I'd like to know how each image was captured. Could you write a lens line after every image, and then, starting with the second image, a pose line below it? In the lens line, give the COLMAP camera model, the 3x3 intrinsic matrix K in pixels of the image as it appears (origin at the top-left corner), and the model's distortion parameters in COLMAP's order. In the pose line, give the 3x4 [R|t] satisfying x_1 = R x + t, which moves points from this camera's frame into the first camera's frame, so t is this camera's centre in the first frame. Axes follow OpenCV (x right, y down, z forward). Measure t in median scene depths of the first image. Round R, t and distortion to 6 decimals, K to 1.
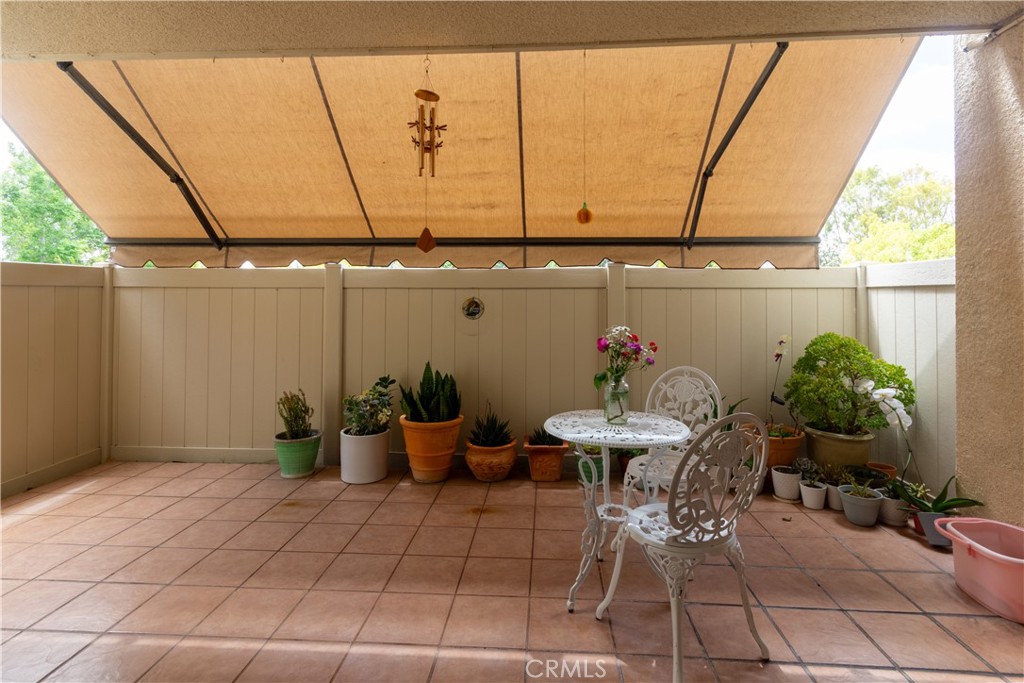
lens RADIAL K [[497.5, 0, 515.4], [0, 497.5, 290.3], [0, 0, 1]] dist [0.002647, 0.000527]
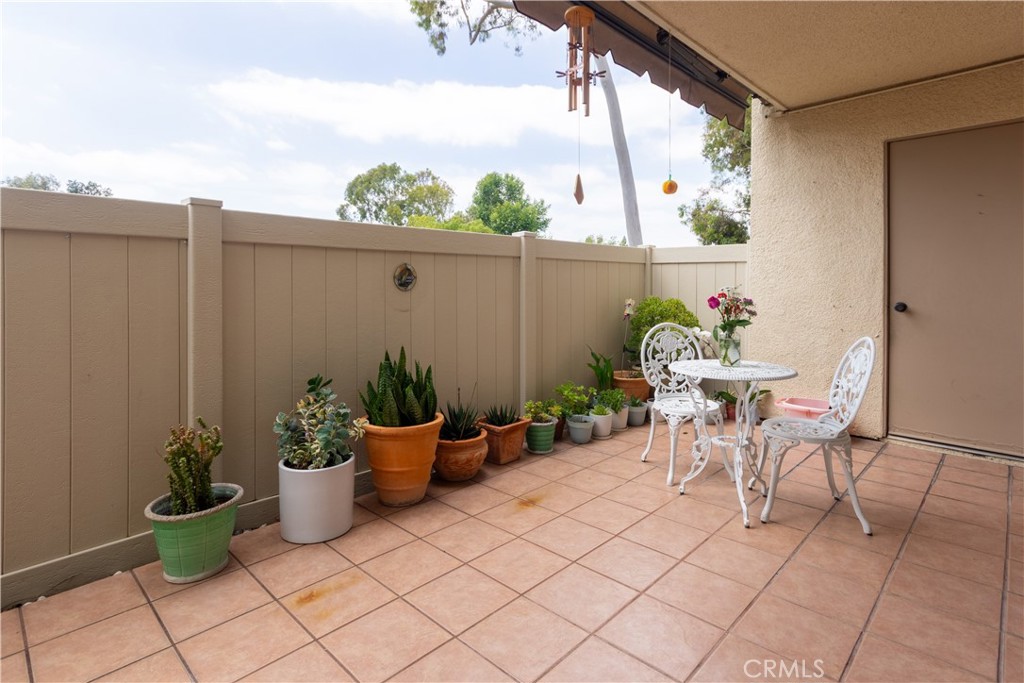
lens RADIAL K [[527.5, 0, 512.9], [0, 527.5, 284.8], [0, 0, 1]] dist [0.003815, 0.001191]
pose [[0.649123, -0.004804, 0.760668, -0.678843], [-0.013109, 0.999761, 0.017501, 0.034153], [-0.760571, -0.021332, 0.648905, 0.357711]]
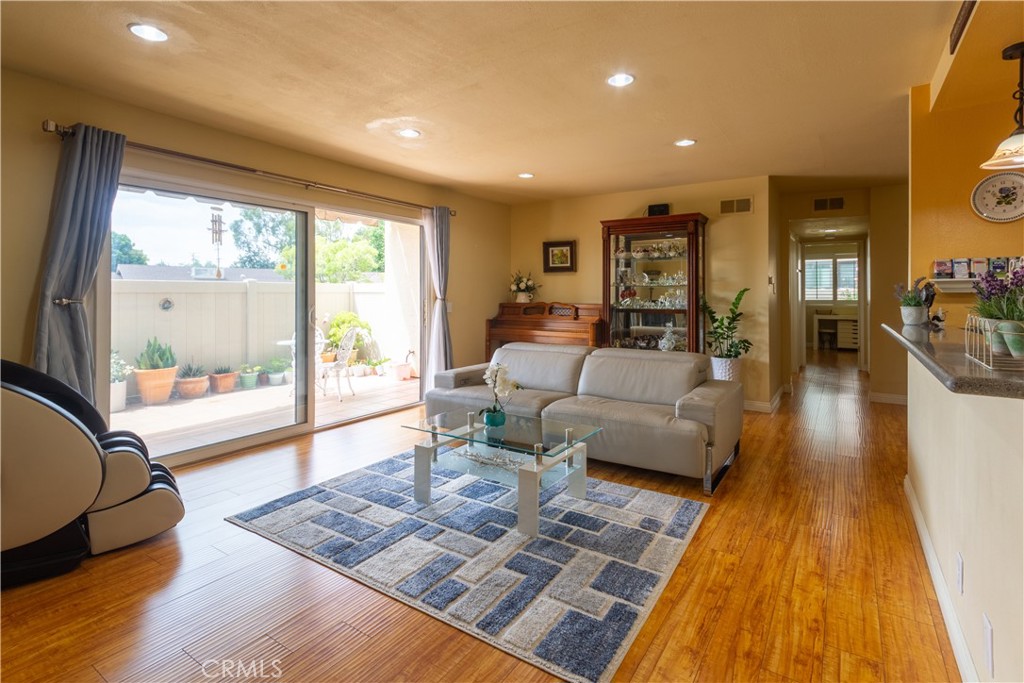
lens RADIAL K [[497.5, 0, 515.4], [0, 497.5, 290.3], [0, 0, 1]] dist [0.002647, 0.000527]
pose [[0.497397, 0.004597, 0.867511, -1.056510], [-0.011934, 0.999928, 0.001544, -0.031810], [-0.867441, -0.011121, 0.497415, -0.940578]]
